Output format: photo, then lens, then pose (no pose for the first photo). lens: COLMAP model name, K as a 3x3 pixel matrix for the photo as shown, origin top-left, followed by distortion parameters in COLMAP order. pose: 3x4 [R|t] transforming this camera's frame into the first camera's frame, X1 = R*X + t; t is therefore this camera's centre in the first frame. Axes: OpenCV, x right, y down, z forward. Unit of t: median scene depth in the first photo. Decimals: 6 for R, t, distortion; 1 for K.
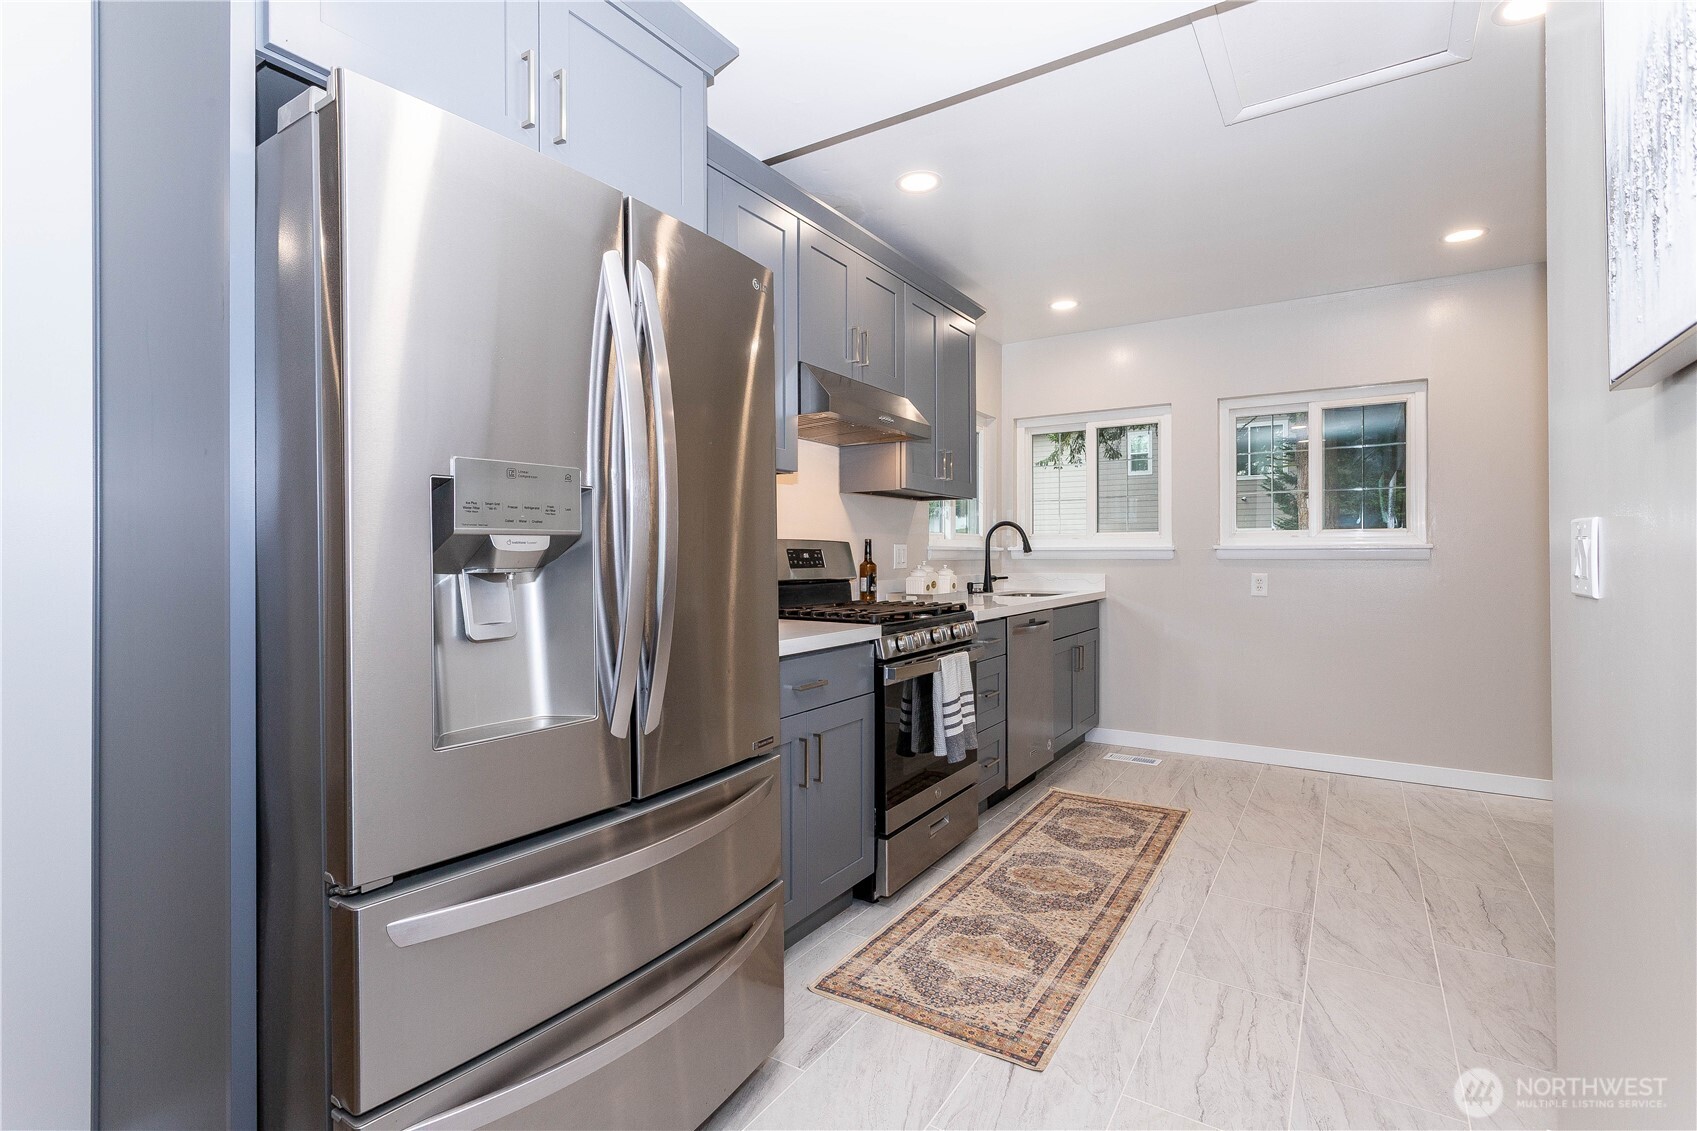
lens RADIAL K [[797.1, 0, 839.8], [0, 797.1, 552.6], [0, 0, 1]] dist [-0.001571, 0.002204]
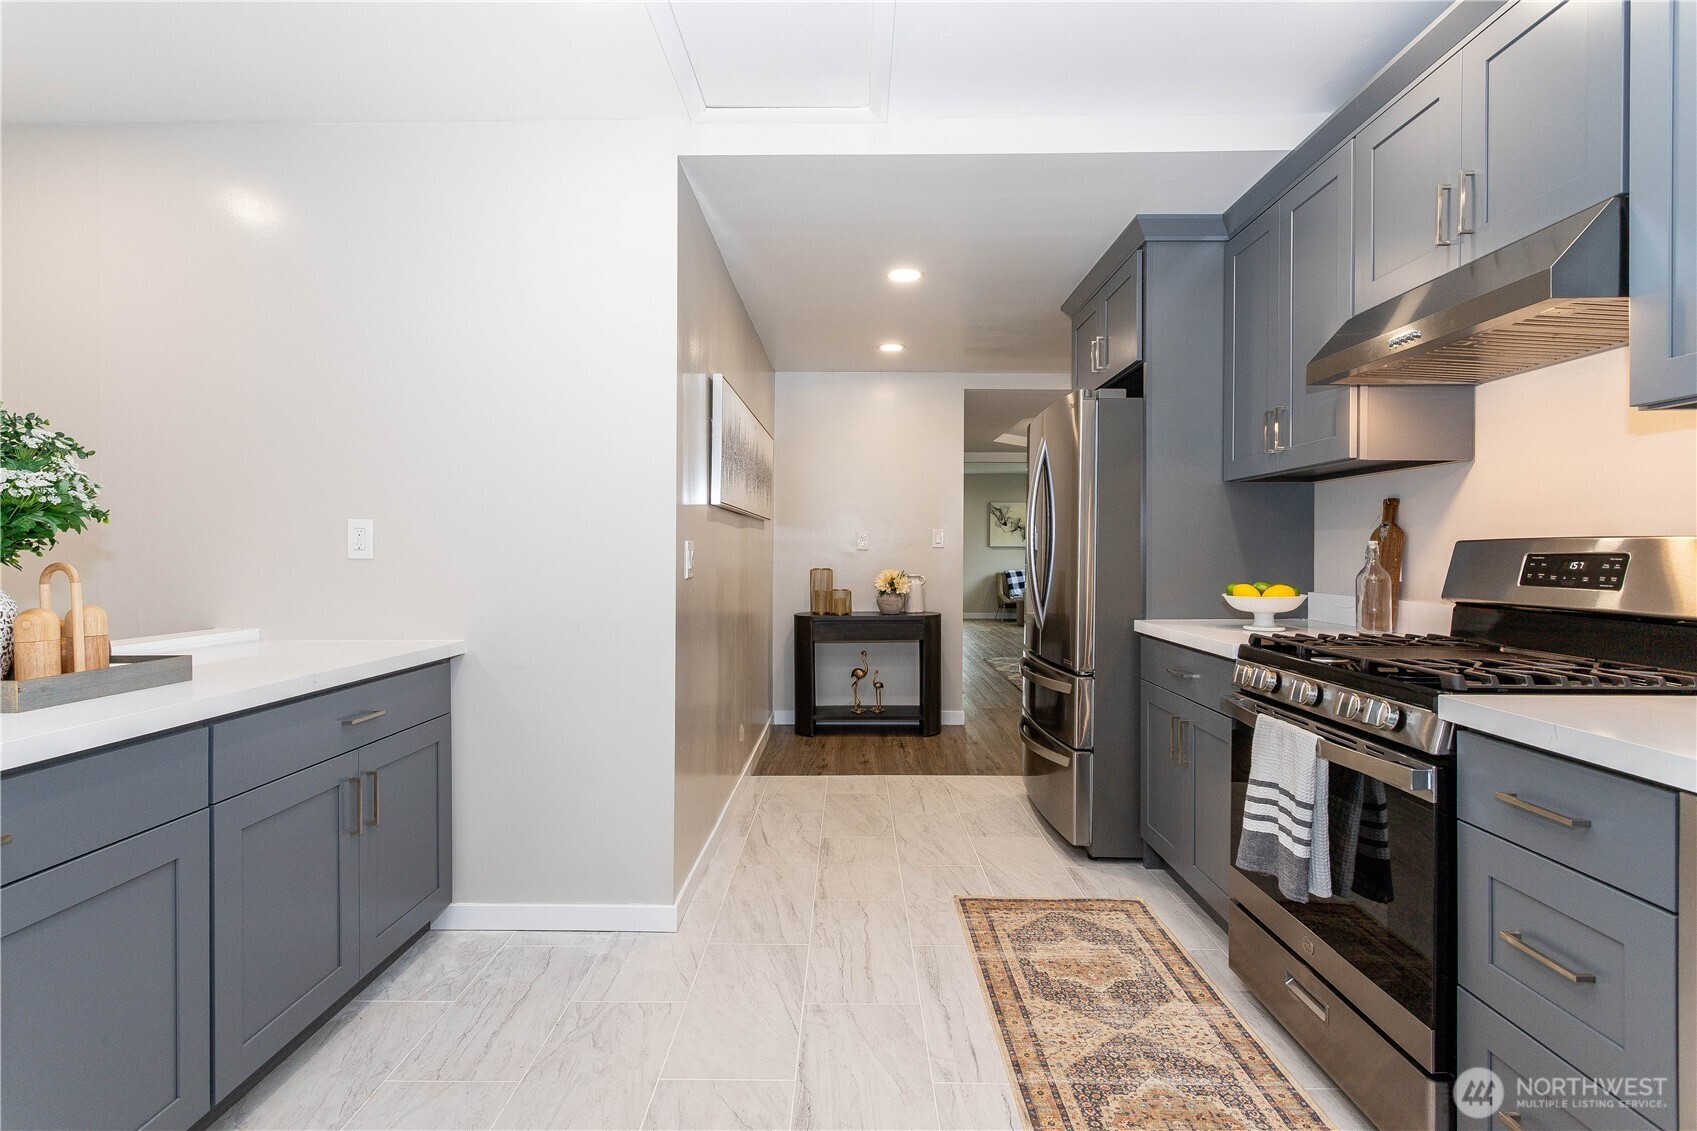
lens RADIAL K [[797.1, 0, 839.8], [0, 797.1, 552.6], [0, 0, 1]] dist [-0.001571, 0.002204]
pose [[-0.847784, 0.001059, -0.530340, 0.815639], [0.000716, 0.999999, 0.000852, -0.007237], [0.530341, 0.000343, -0.847784, 1.424674]]
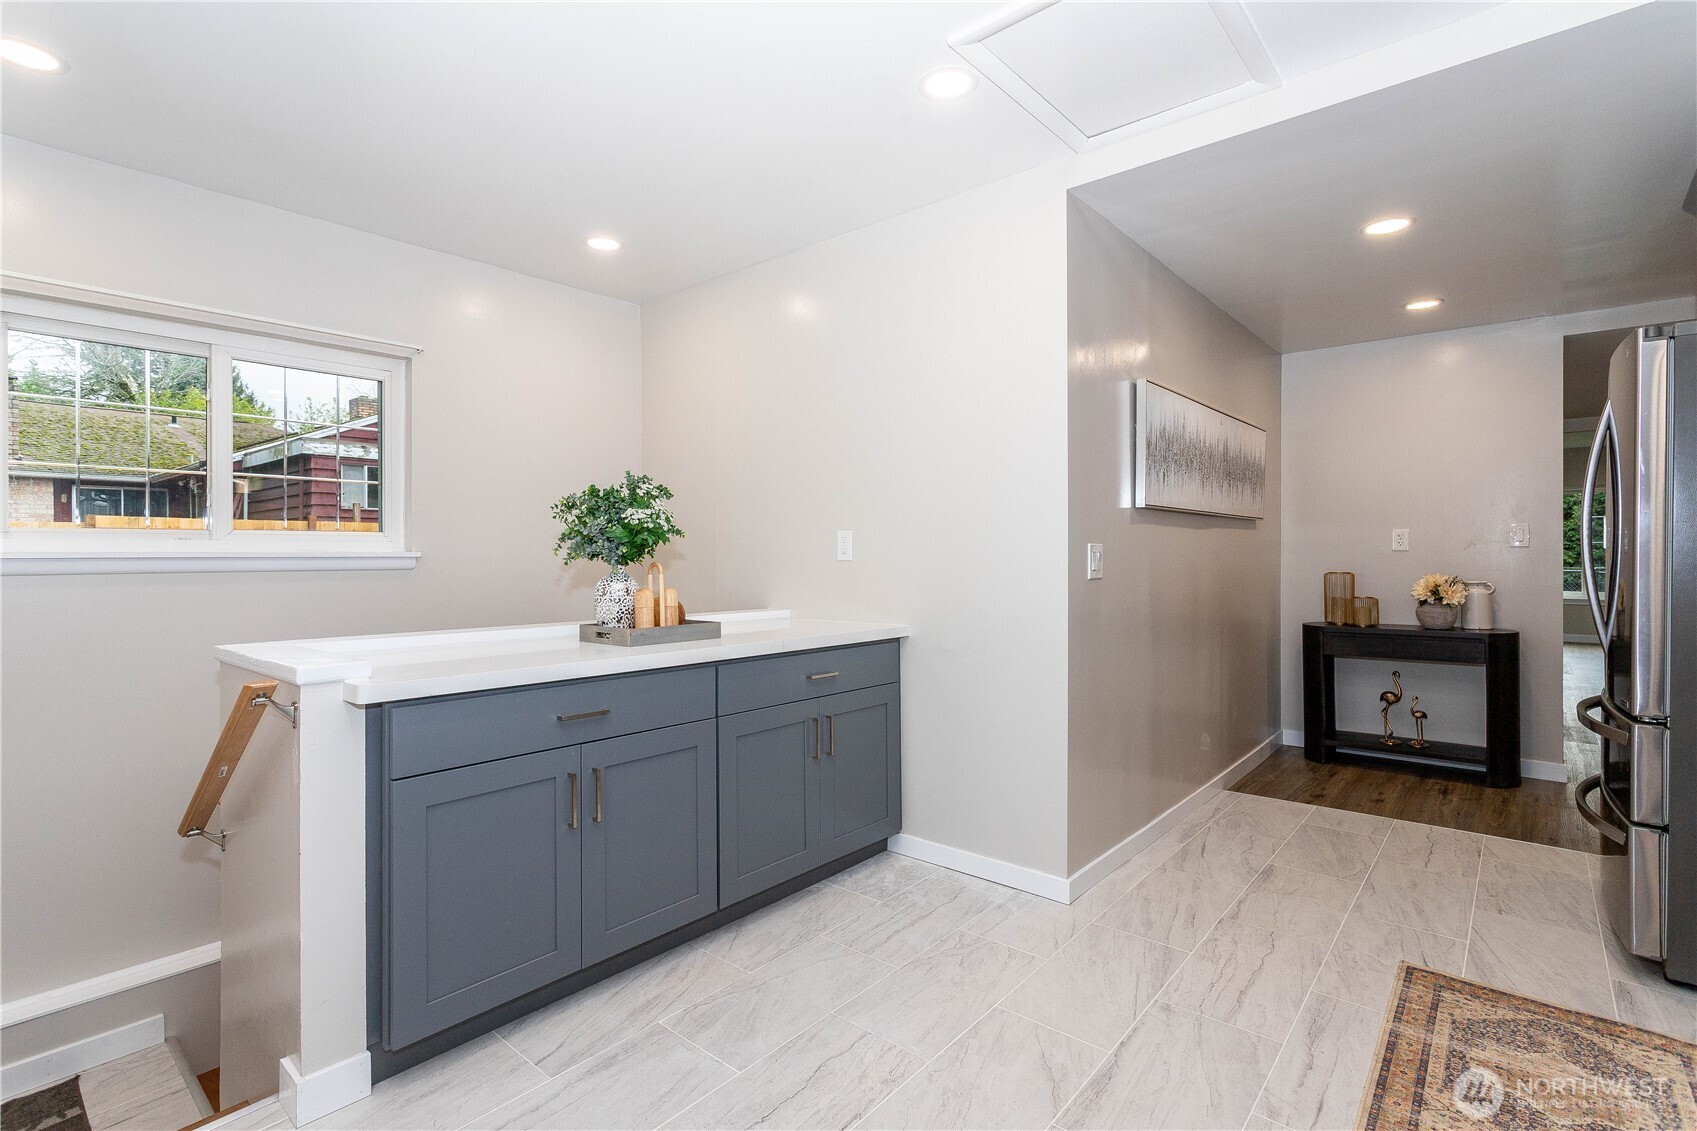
lens RADIAL K [[797.1, 0, 839.8], [0, 797.1, 552.6], [0, 0, 1]] dist [-0.001571, 0.002204]
pose [[-0.990566, 0.005033, 0.136945, 0.635240], [0.004571, 0.999983, -0.003683, -0.006865], [-0.136961, -0.003022, -0.990572, 1.571532]]
